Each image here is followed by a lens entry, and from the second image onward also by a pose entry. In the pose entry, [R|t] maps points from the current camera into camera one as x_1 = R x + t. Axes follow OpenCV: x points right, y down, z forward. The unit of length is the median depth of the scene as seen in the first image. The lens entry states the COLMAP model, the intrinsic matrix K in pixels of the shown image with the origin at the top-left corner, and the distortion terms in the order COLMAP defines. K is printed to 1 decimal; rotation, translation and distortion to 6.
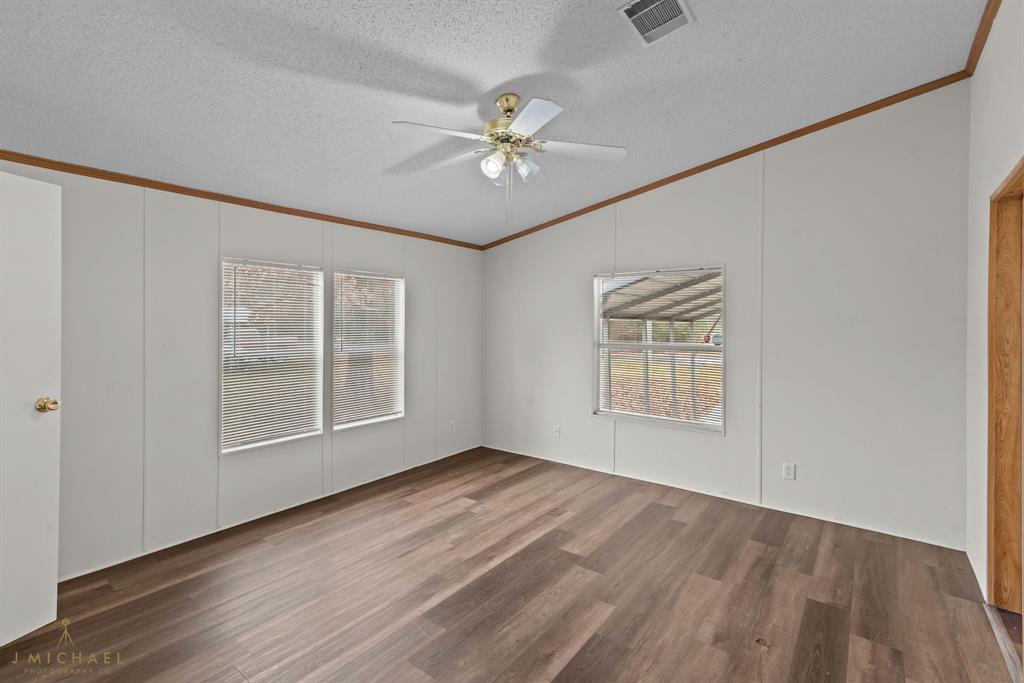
lens RADIAL K [[471.8, 0, 511.9], [0, 471.8, 332.6], [0, 0, 1]] dist [0.018462, -0.002550]
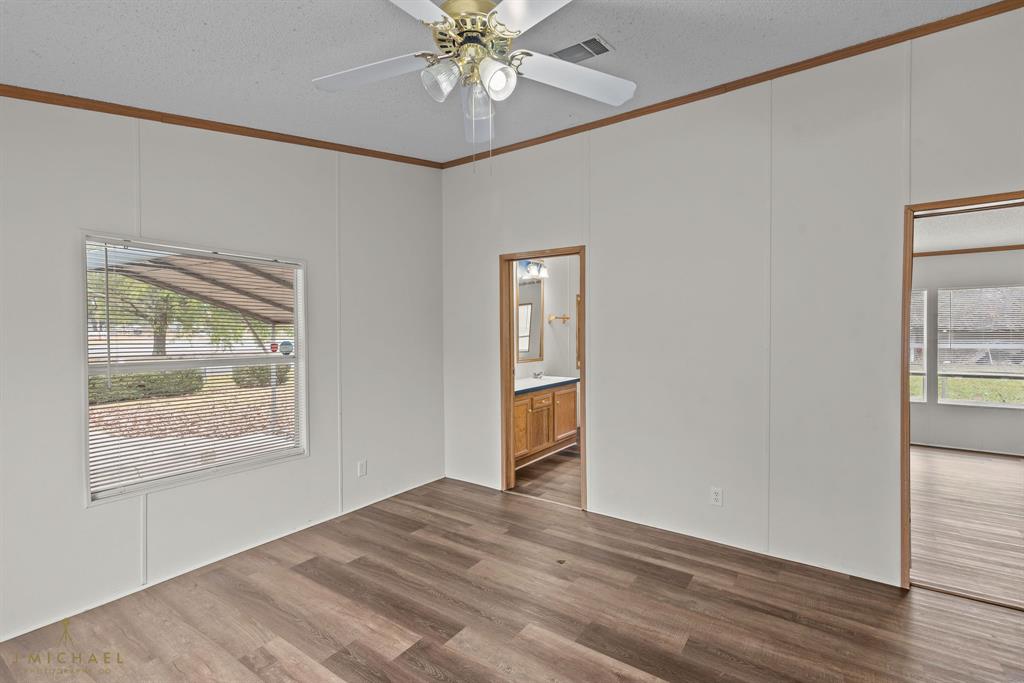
lens RADIAL K [[471.8, 0, 515.5], [0, 471.8, 339.1], [0, 0, 1]] dist [0.018462, -0.002550]
pose [[-0.056632, -0.022470, 0.998142, -0.540240], [0.014947, 0.999616, 0.023351, -0.017602], [-0.998283, 0.016242, -0.056274, 0.793239]]
